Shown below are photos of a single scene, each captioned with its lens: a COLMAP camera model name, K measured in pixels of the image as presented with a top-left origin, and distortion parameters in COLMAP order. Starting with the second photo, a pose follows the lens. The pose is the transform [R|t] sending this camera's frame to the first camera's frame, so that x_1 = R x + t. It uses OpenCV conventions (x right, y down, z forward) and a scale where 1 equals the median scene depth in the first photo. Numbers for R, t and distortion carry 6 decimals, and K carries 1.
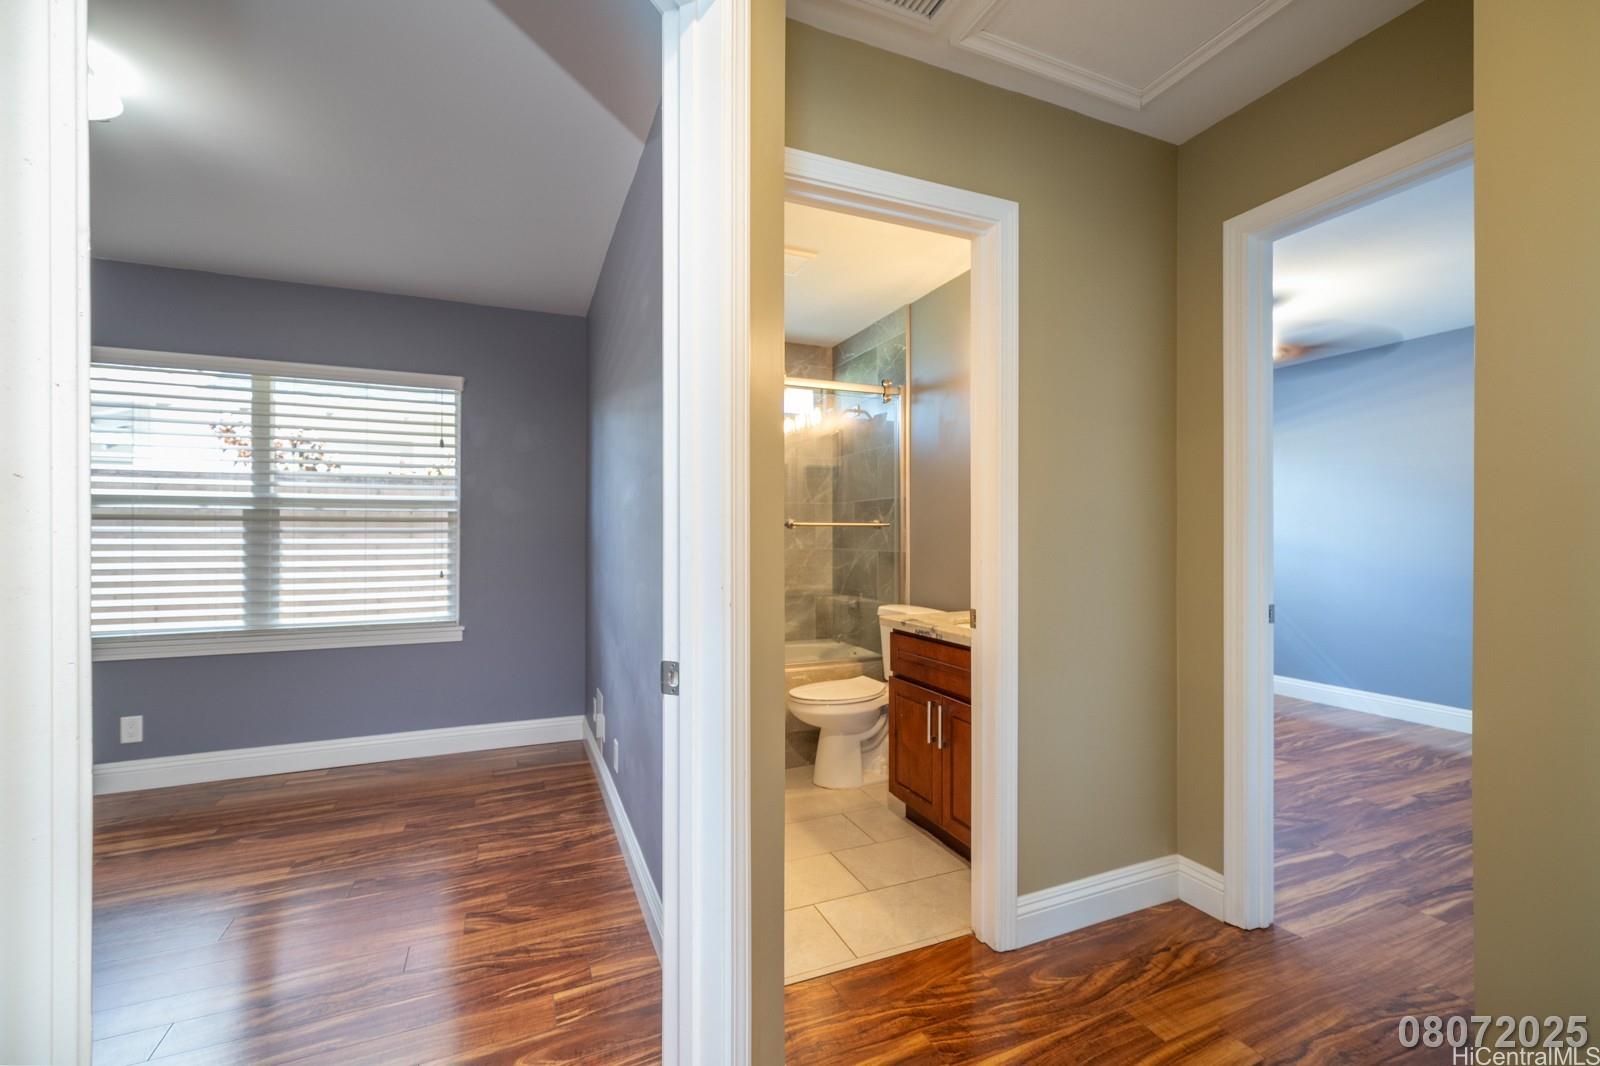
lens RADIAL K [[697.9, 0, 788.0], [0, 697.9, 538.1], [0, 0, 1]] dist [-0.000264, 0.000217]
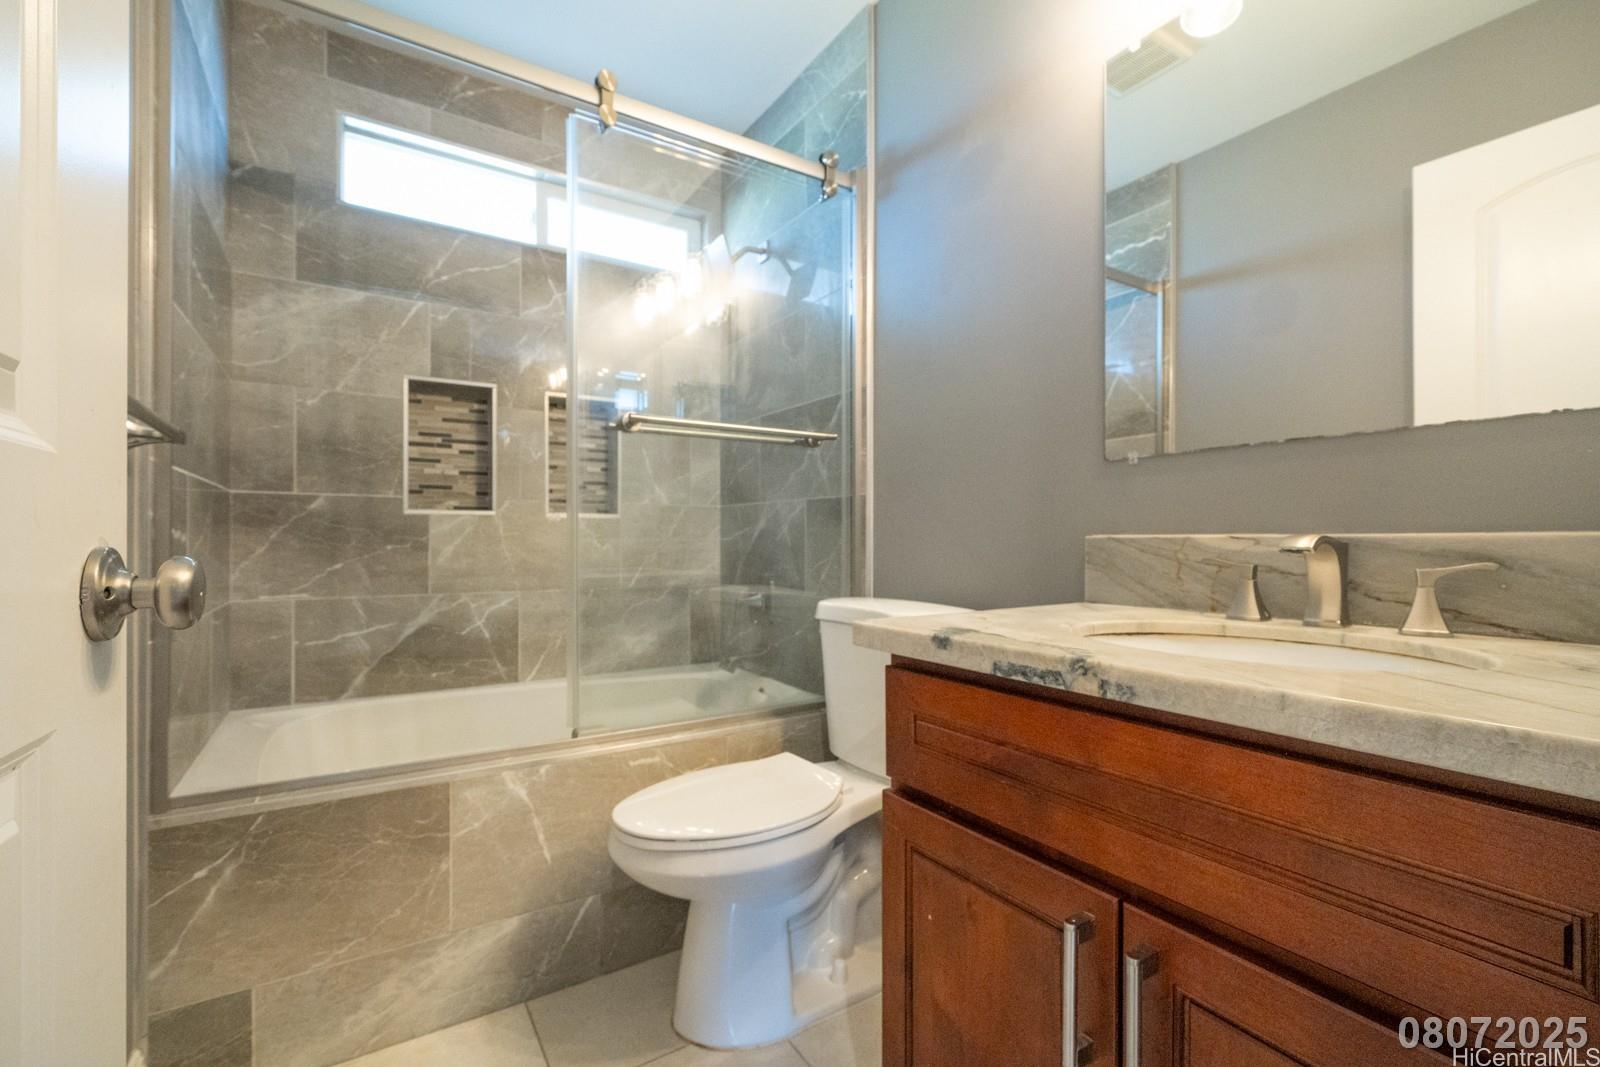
lens RADIAL K [[697.9, 0, 805.6], [0, 697.9, 540.0], [0, 0, 1]] dist [-0.000264, 0.000217]
pose [[0.982612, 0.002004, 0.185660, 0.030757], [-0.000873, 0.999981, -0.006172, 0.055446], [-0.185669, 0.005903, 0.982595, 0.499536]]
